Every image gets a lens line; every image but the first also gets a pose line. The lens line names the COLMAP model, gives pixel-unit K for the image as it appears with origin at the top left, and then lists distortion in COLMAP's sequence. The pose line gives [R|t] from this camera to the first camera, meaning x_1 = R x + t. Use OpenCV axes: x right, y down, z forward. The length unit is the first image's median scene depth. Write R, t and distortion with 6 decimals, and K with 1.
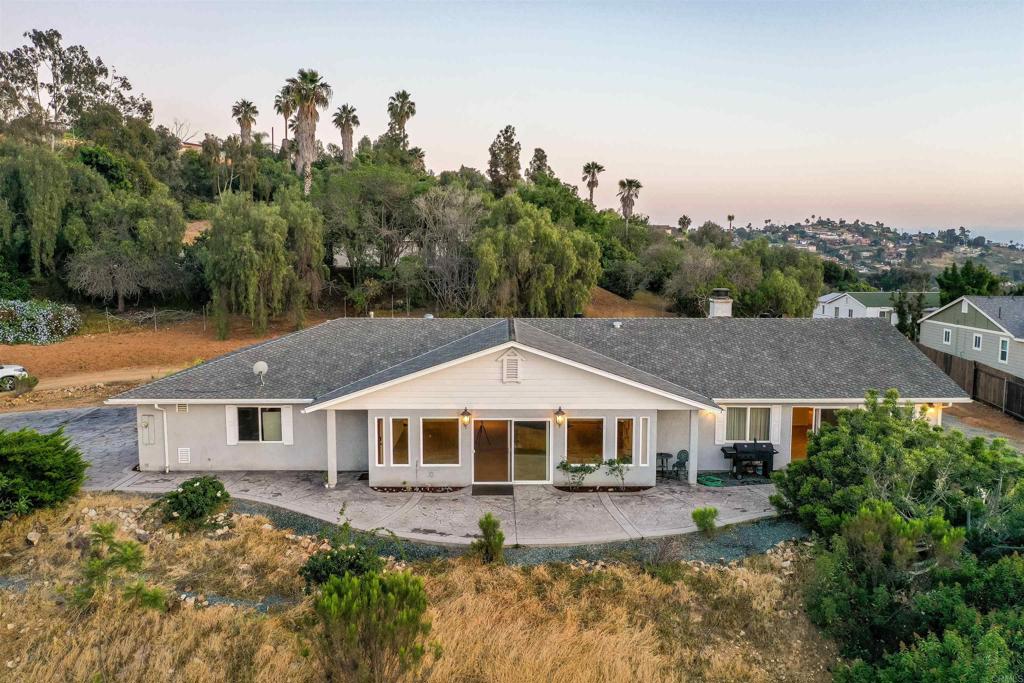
lens RADIAL K [[809.8, 0, 512.0], [0, 809.8, 341.5], [0, 0, 1]] dist [0.015257, 0.005624]
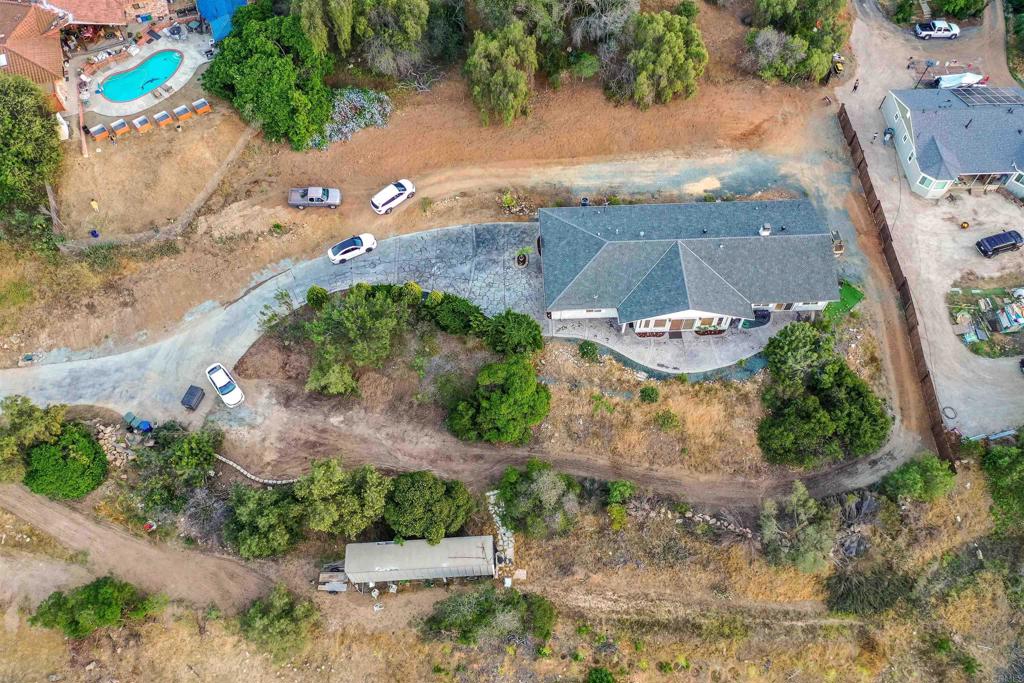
lens RADIAL K [[809.8, 0, 512.0], [0, 809.8, 341.5], [0, 0, 1]] dist [0.015257, 0.005624]
pose [[0.999619, -0.025552, 0.010397, -0.679555], [0.007762, 0.622180, 0.782835, -2.232058], [-0.026472, -0.782457, 0.622142, -0.942247]]
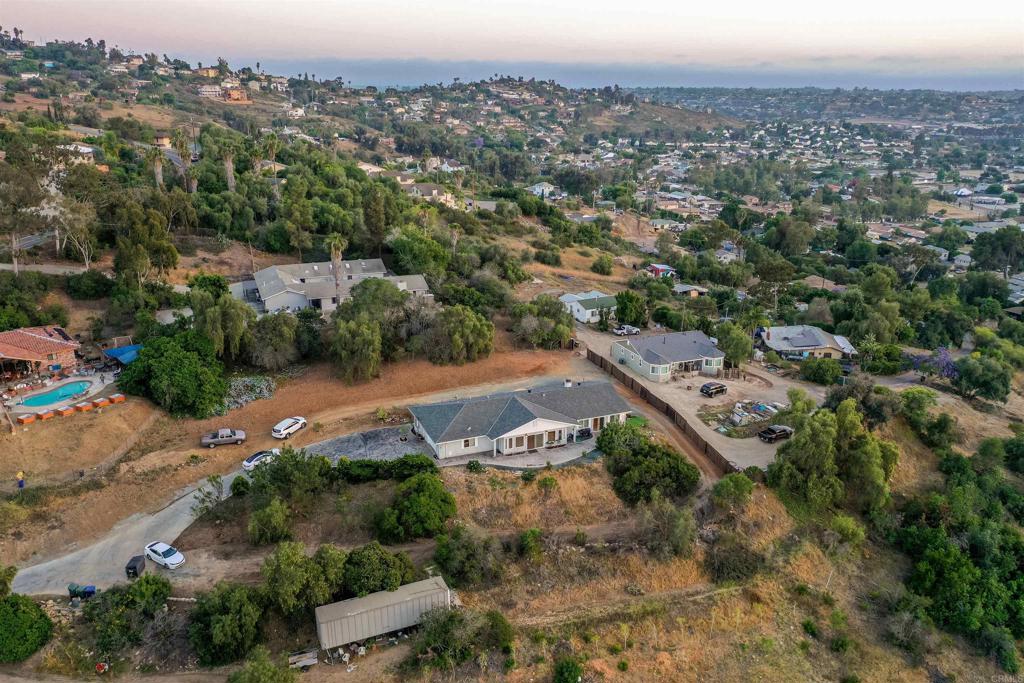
lens RADIAL K [[809.8, 0, 512.0], [0, 809.8, 341.5], [0, 0, 1]] dist [0.015257, 0.005624]
pose [[0.928189, -0.109441, 0.355651, -1.525715], [0.037291, 0.978317, 0.203726, -1.209707], [-0.370235, -0.175834, 0.912145, -2.635769]]
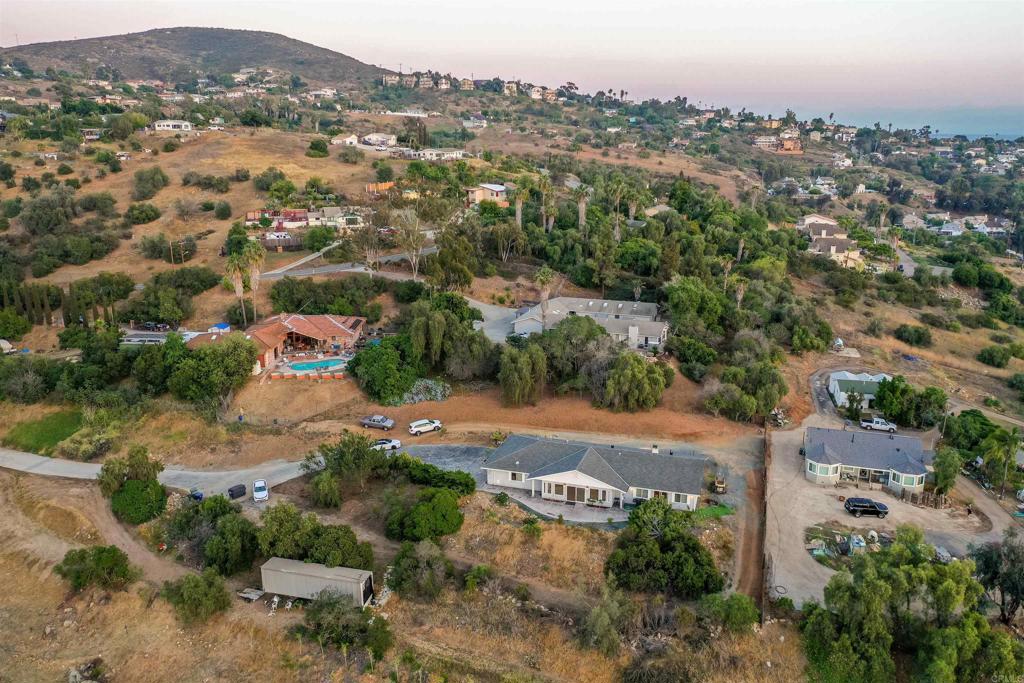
lens RADIAL K [[809.8, 0, 512.0], [0, 809.8, 341.5], [0, 0, 1]] dist [0.015257, 0.005624]
pose [[0.949270, 0.077274, -0.304821, 0.862228], [-0.033725, 0.988764, 0.145631, -1.183825], [0.312649, -0.127963, 0.941210, -2.772325]]
